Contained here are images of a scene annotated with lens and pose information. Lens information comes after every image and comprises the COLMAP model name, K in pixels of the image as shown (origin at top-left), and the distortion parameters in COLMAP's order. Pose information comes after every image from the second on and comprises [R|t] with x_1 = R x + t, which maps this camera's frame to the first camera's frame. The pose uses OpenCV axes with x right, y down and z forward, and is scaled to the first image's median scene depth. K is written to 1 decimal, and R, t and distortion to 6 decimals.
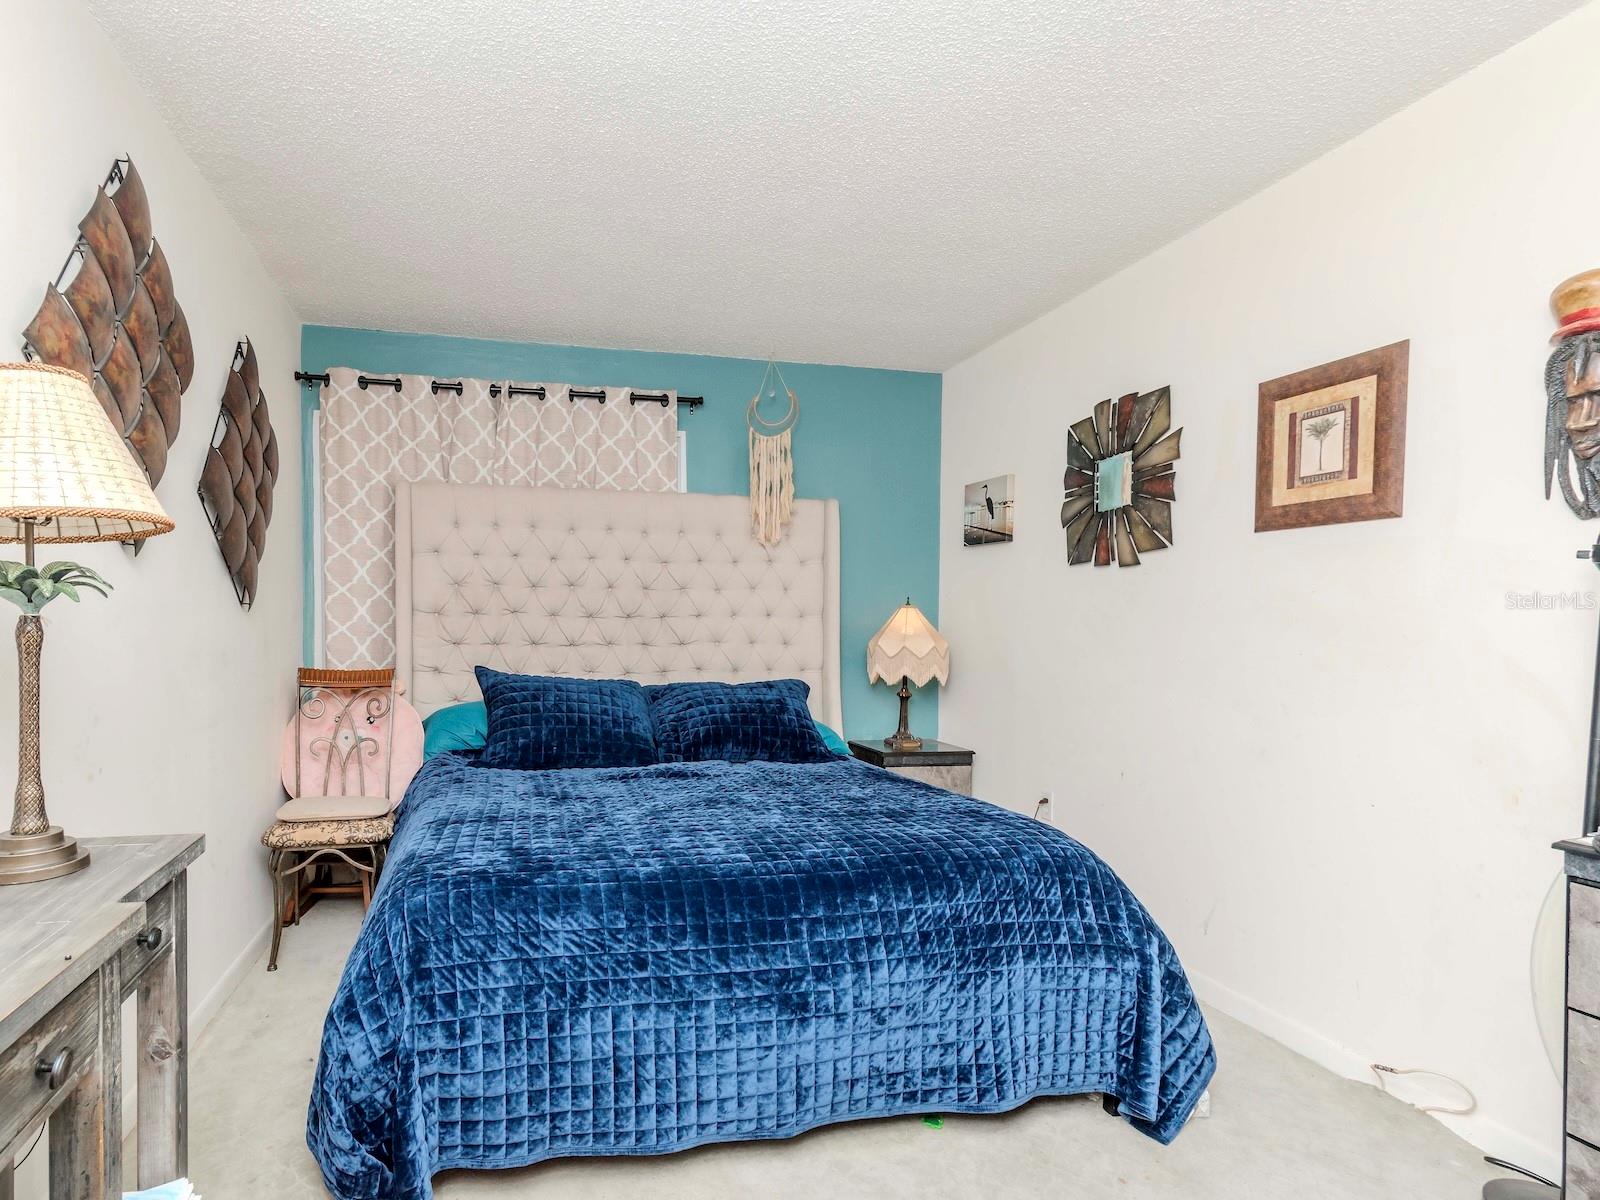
lens RADIAL K [[704.6, 0, 800.1], [0, 704.6, 651.9], [0, 0, 1]] dist [0.000109, 0.000193]
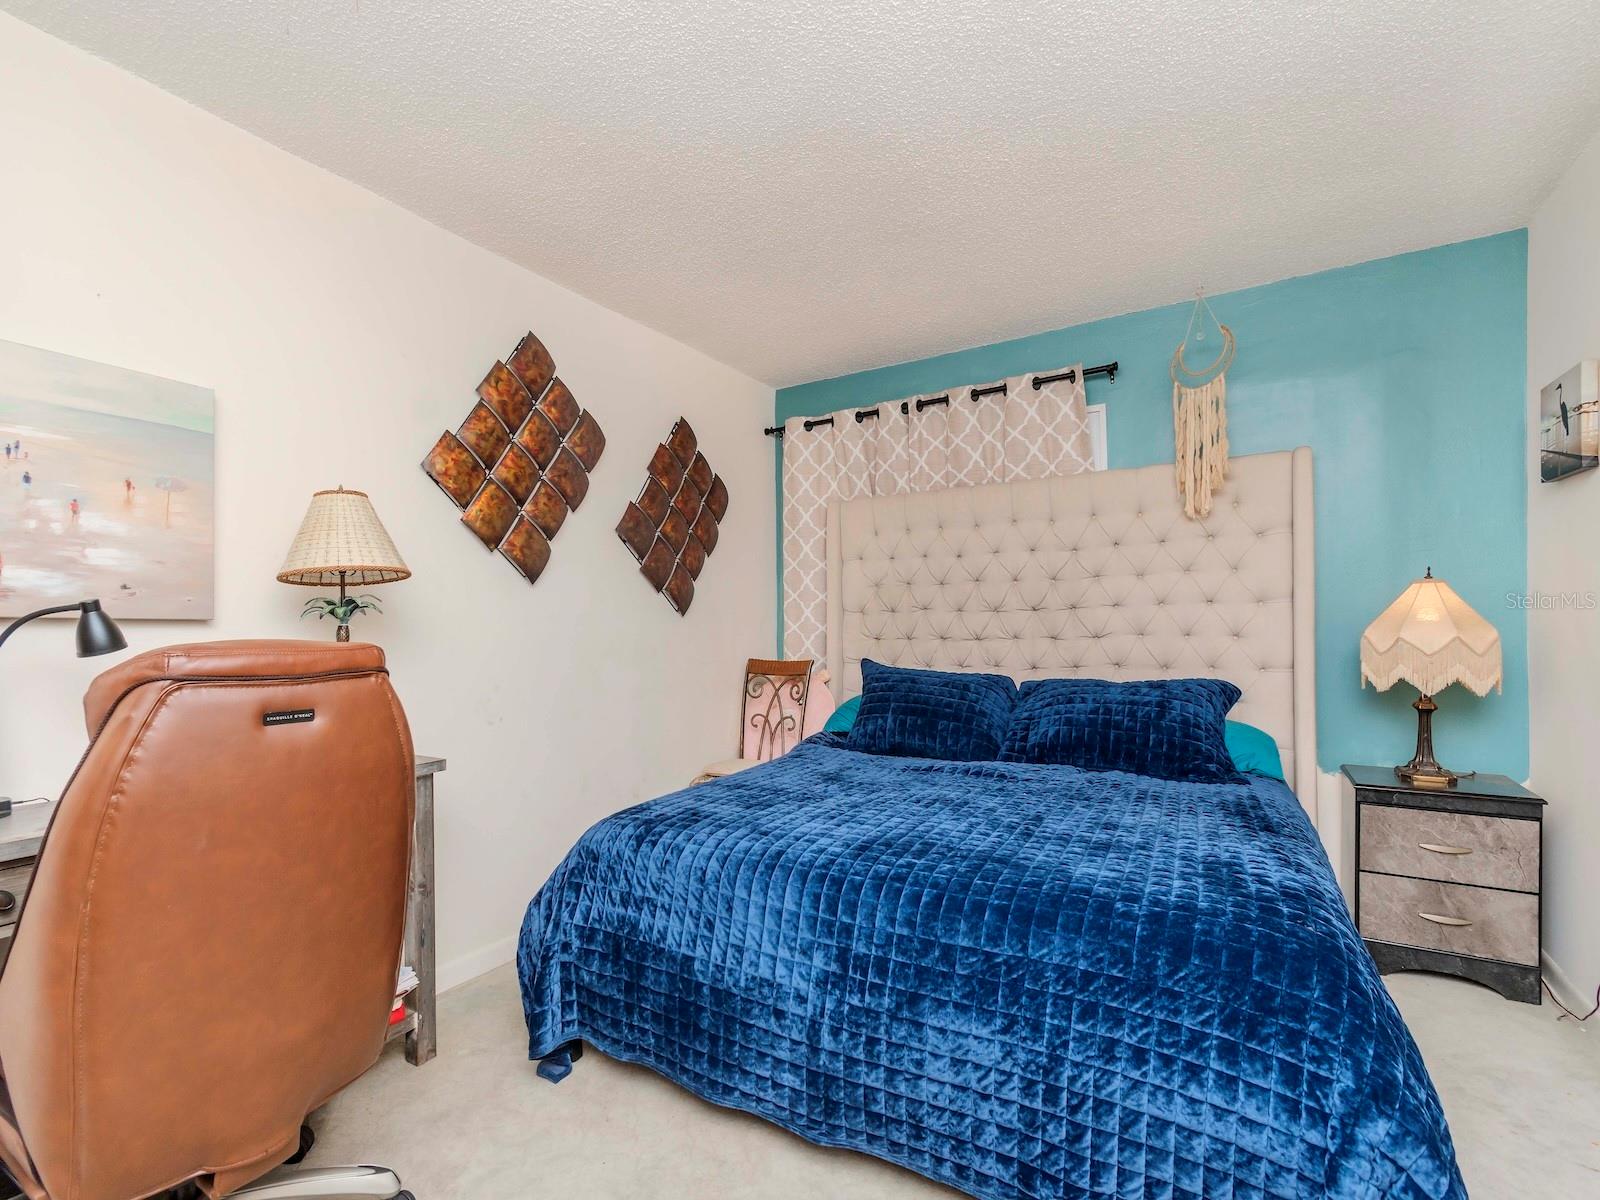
lens RADIAL K [[709.8, 0, 796.4], [0, 709.8, 632.1], [0, 0, 1]] dist [0.002218, 0.000460]
pose [[0.753220, -0.013693, -0.657626, 0.158488], [0.000604, 0.999797, -0.020127, 0.000604], [0.657768, 0.014763, 0.753076, 0.059124]]
